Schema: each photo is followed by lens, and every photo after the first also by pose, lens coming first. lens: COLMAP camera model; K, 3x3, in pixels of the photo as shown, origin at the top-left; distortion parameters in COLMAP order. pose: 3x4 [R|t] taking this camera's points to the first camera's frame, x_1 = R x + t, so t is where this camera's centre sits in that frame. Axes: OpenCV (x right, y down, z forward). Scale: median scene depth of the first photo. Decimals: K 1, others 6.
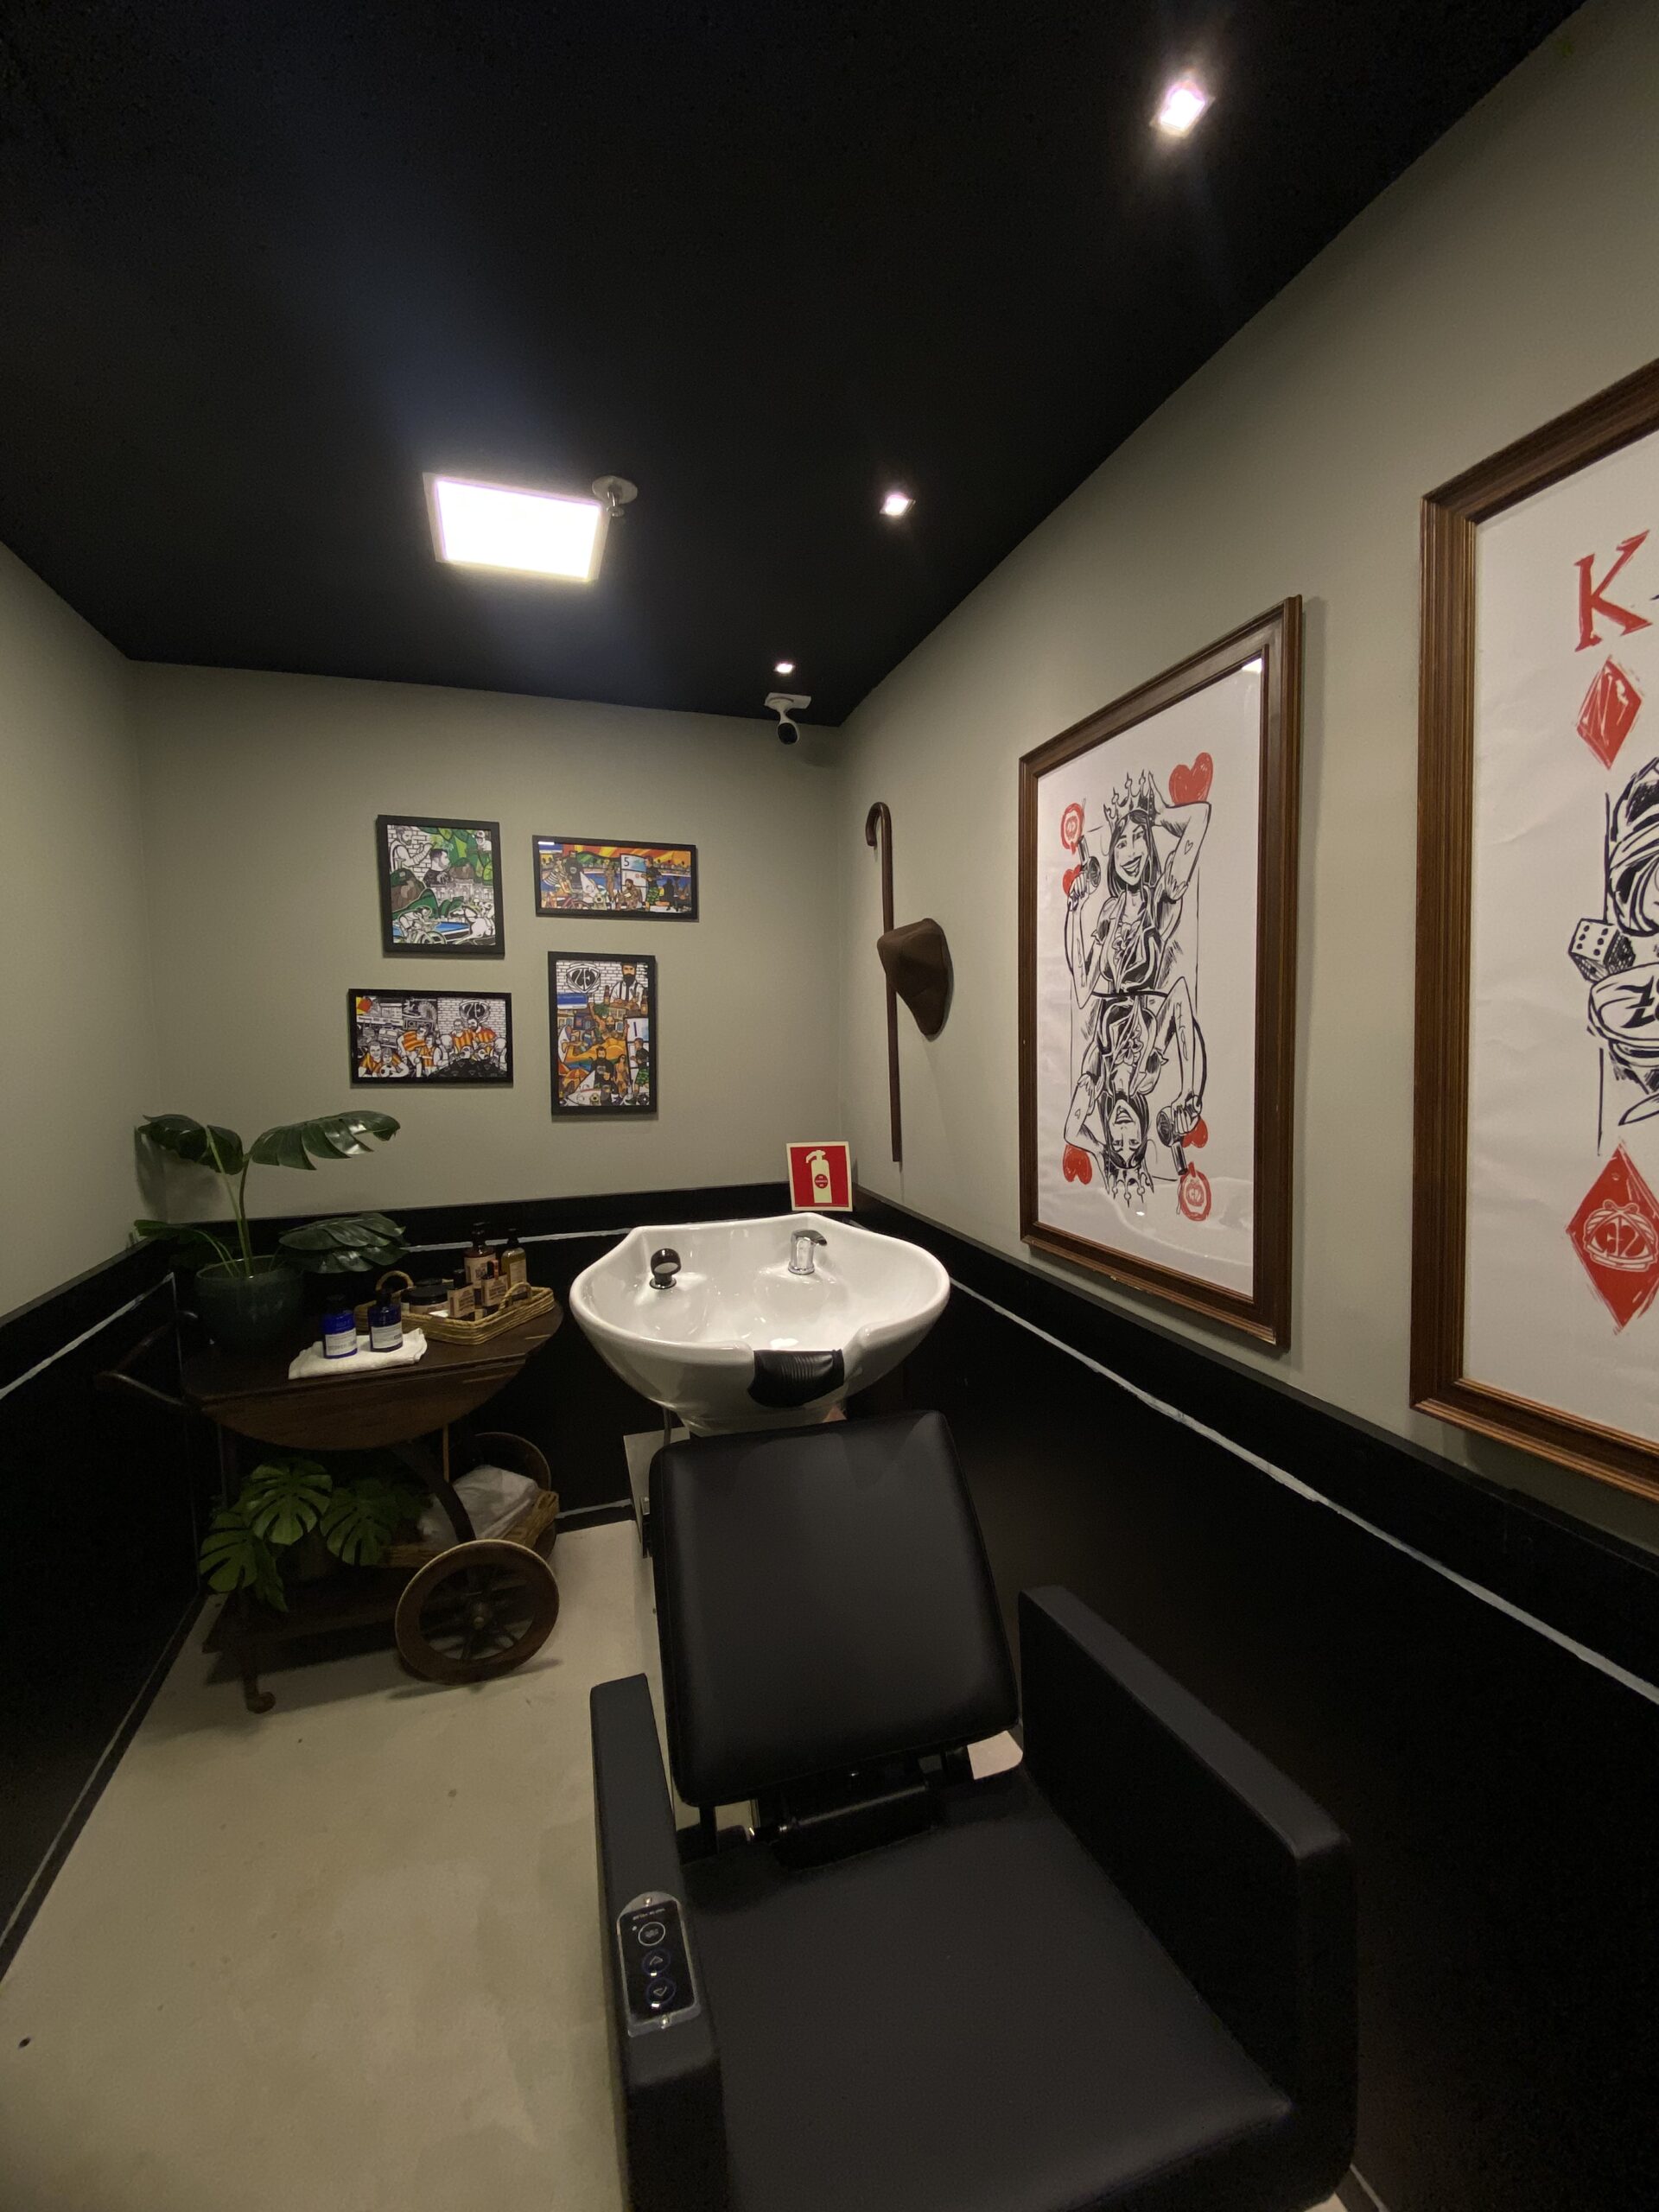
lens RADIAL K [[911.1, 0, 829.5], [0, 911.1, 1106.0], [0, 0, 1]] dist [0.067470, -0.000055]
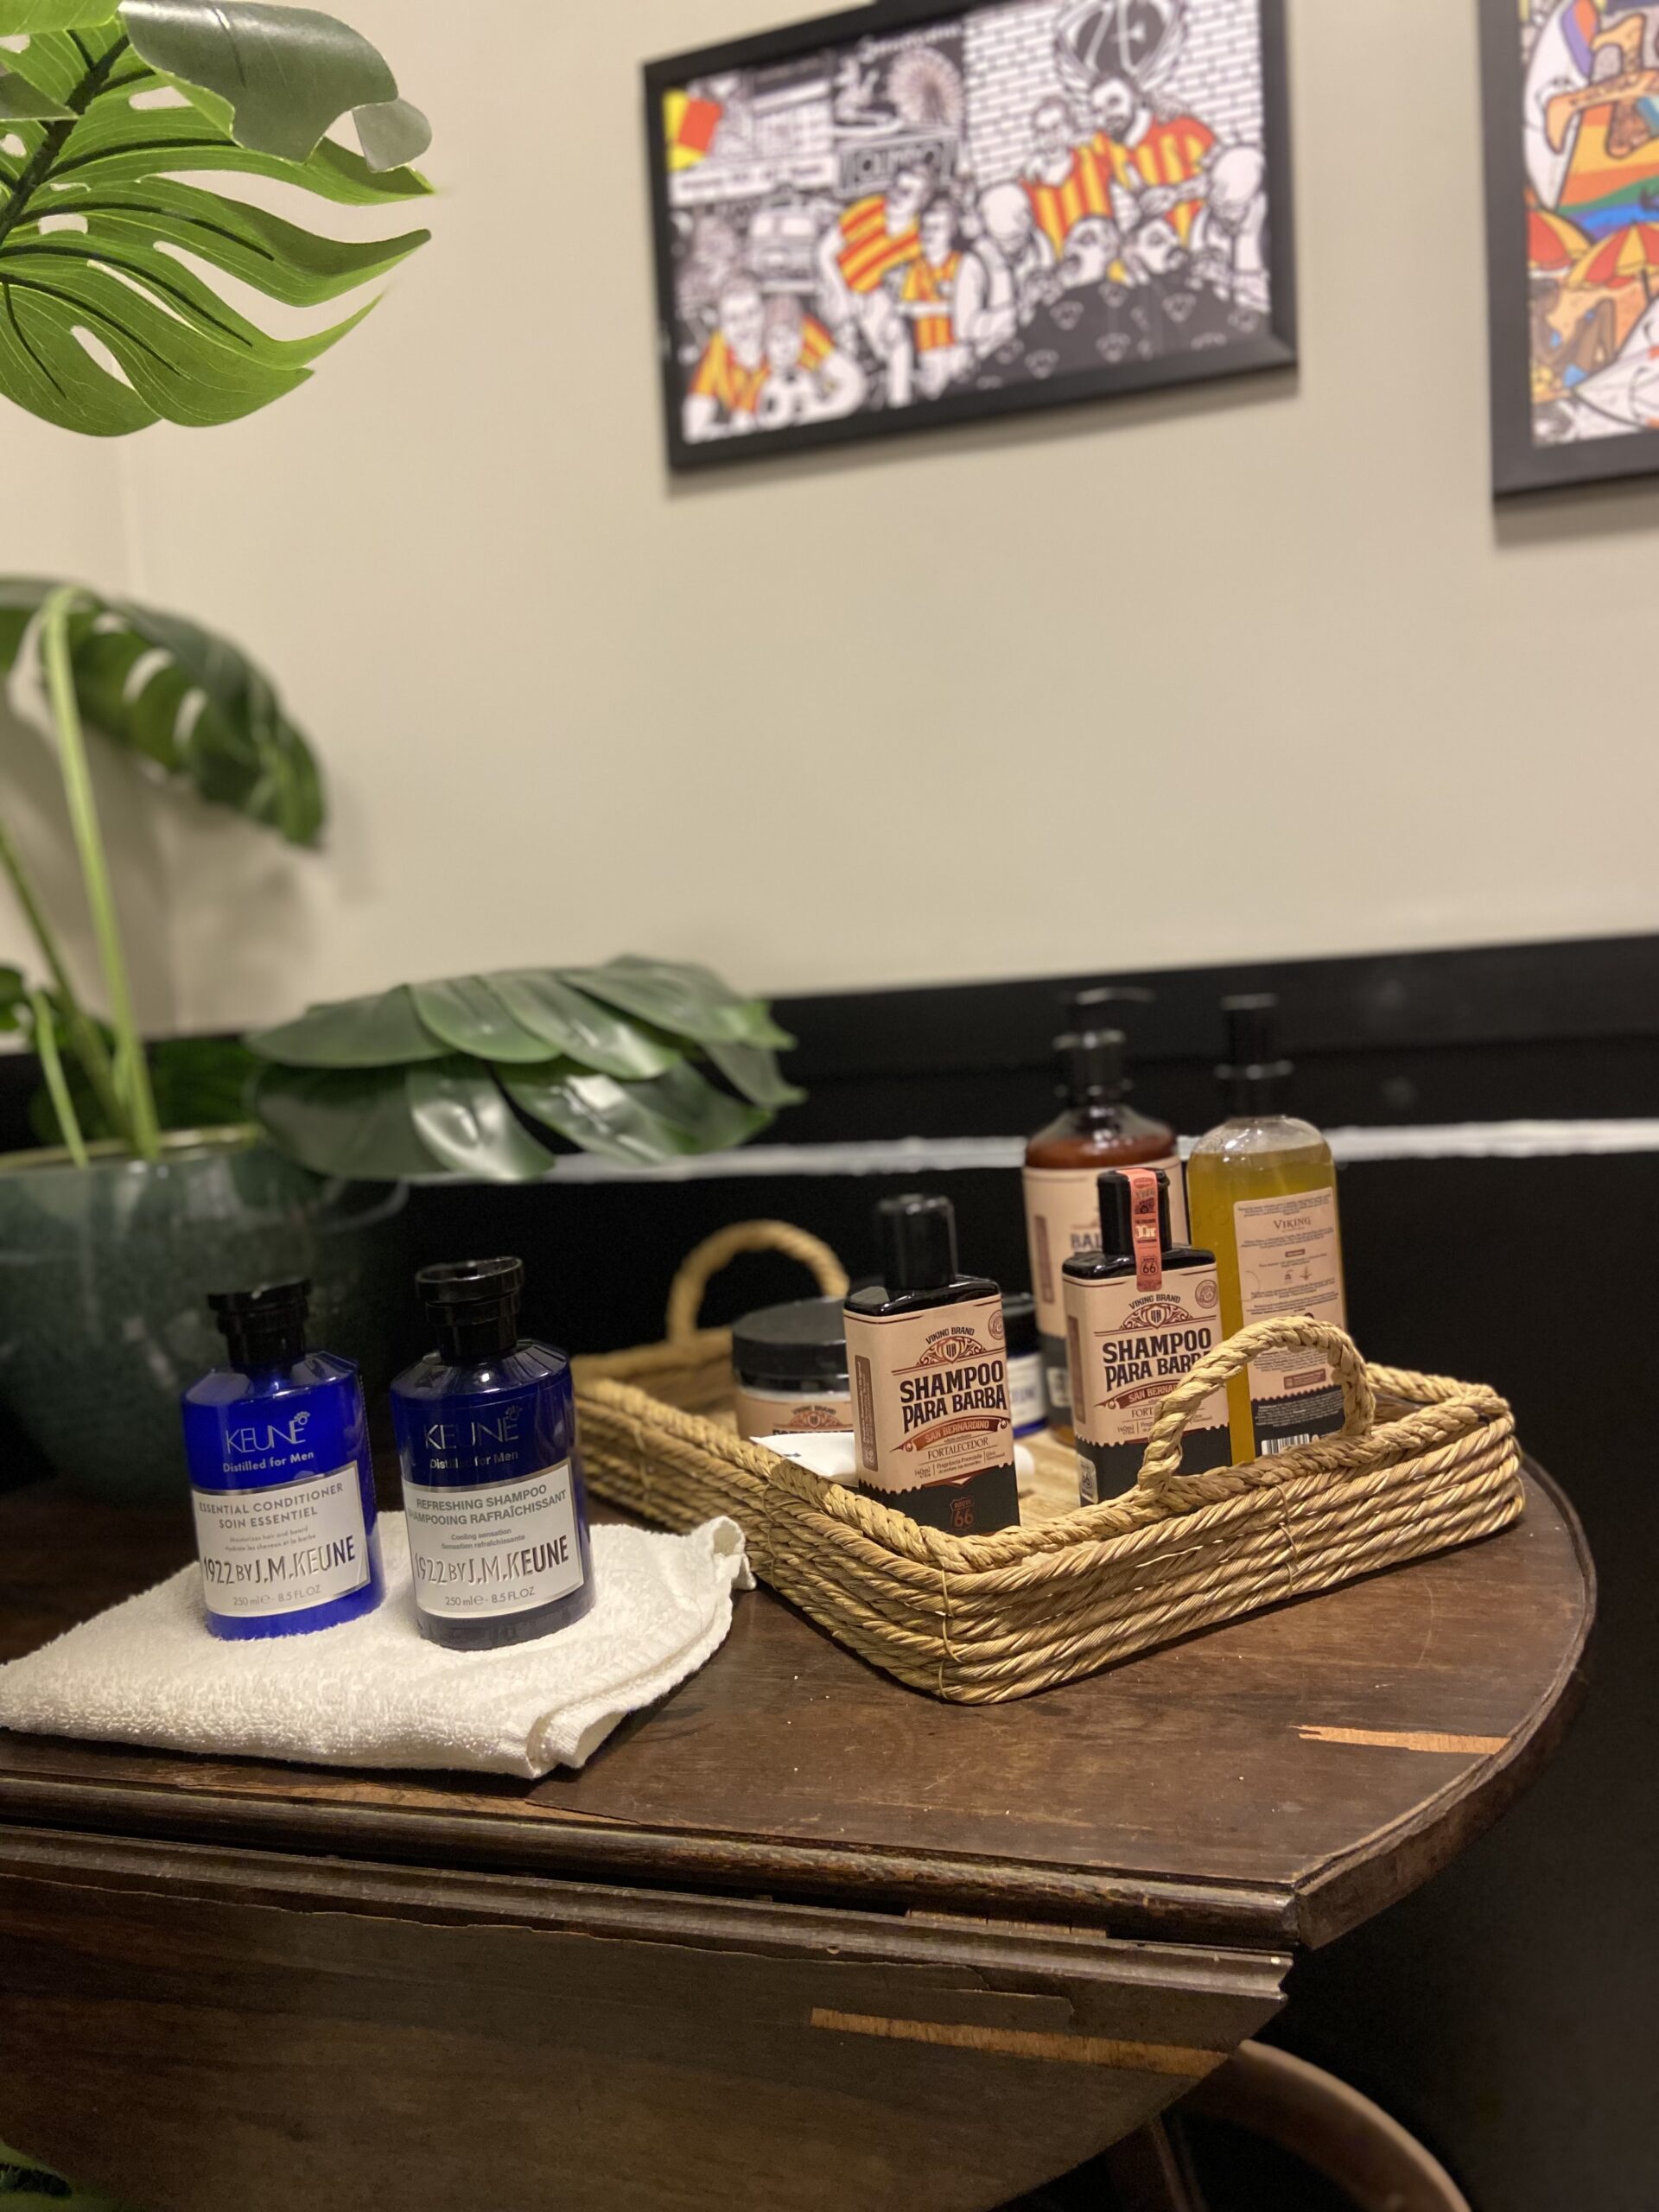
lens RADIAL K [[1689.2, 0, 829.5], [0, 1689.2, 1106.0], [0, 0, 1]] dist [0.120075, -0.158425]
pose [[0.791344, 0.000265, -0.611371, -0.194269], [0.011660, 0.999811, 0.015526, 0.131652], [0.611260, -0.019415, 0.791192, 0.635075]]
